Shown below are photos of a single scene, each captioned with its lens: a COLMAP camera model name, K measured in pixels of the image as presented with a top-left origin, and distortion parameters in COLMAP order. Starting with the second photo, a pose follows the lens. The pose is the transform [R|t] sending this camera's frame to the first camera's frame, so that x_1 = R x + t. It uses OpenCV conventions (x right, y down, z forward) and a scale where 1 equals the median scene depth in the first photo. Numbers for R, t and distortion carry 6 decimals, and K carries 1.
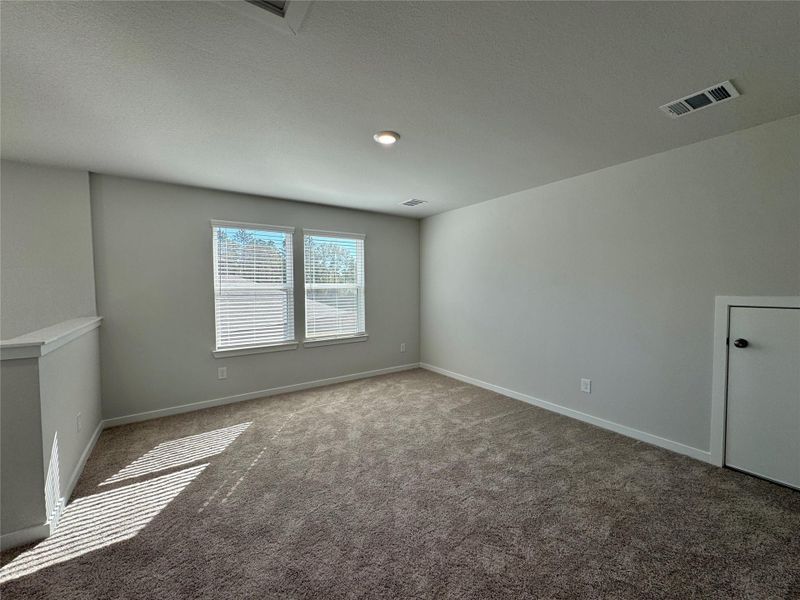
lens RADIAL K [[320.0, 0, 397.9], [0, 320.0, 298.6], [0, 0, 1]] dist [0.000133, 0.000122]
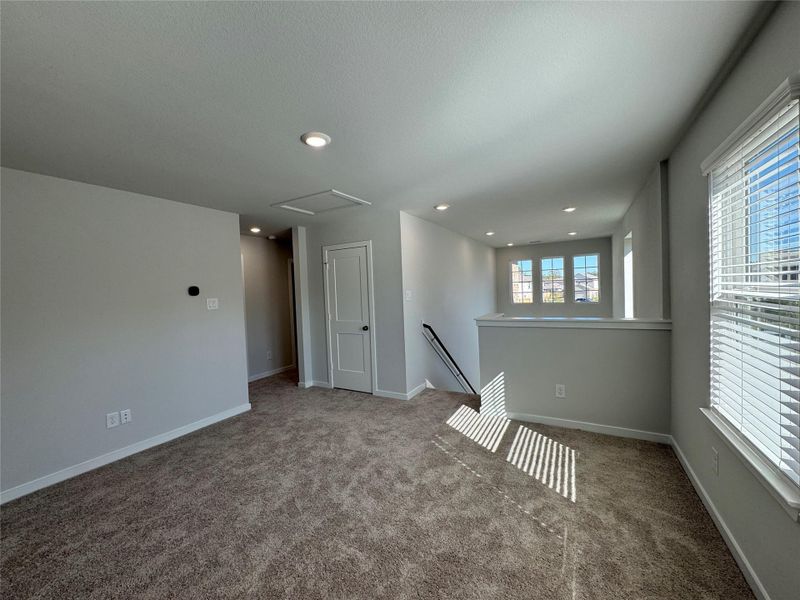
lens RADIAL K [[320.3, 0, 399.0], [0, 320.3, 299.3], [0, 0, 1]] dist [-0.005634, -0.000182]
pose [[-0.900462, 0.052228, -0.431787, 0.123448], [0.024012, 0.997219, 0.070547, -0.079991], [0.434271, 0.053157, -0.899212, 1.430439]]
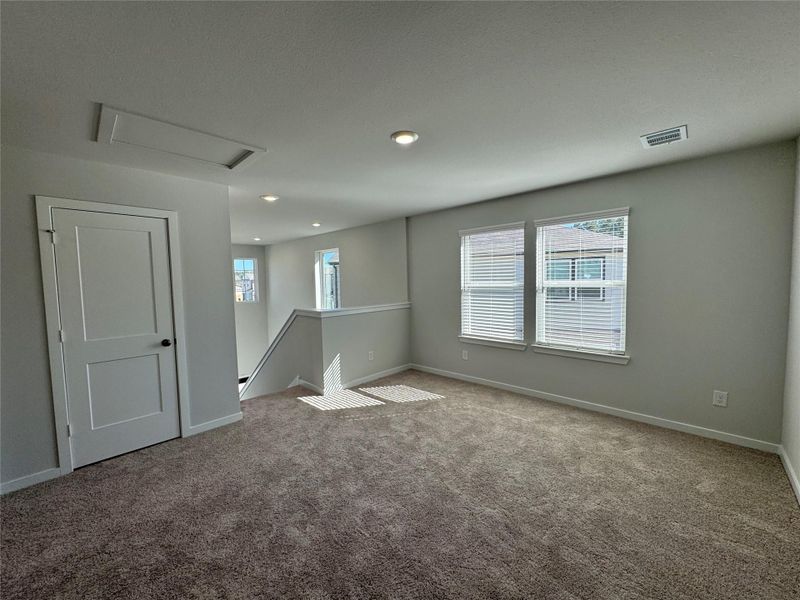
lens RADIAL K [[320.3, 0, 399.0], [0, 320.3, 299.3], [0, 0, 1]] dist [-0.005634, -0.000182]
pose [[0.202529, 0.059558, -0.977464, 0.685777], [-0.022537, 0.998168, 0.056150, -0.051243], [0.979017, 0.010657, 0.203500, 0.583968]]
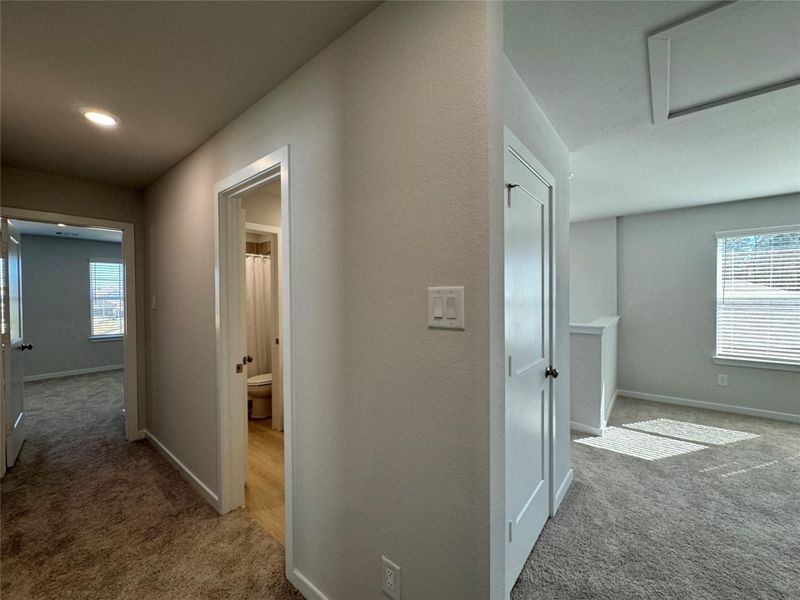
lens RADIAL K [[320.3, 0, 399.0], [0, 320.3, 299.3], [0, 0, 1]] dist [-0.005634, -0.000182]
pose [[0.278366, 0.016641, -0.960331, 0.158954], [-0.035370, 0.999349, 0.007065, 0.005500], [0.959823, 0.032000, 0.278774, -0.332034]]
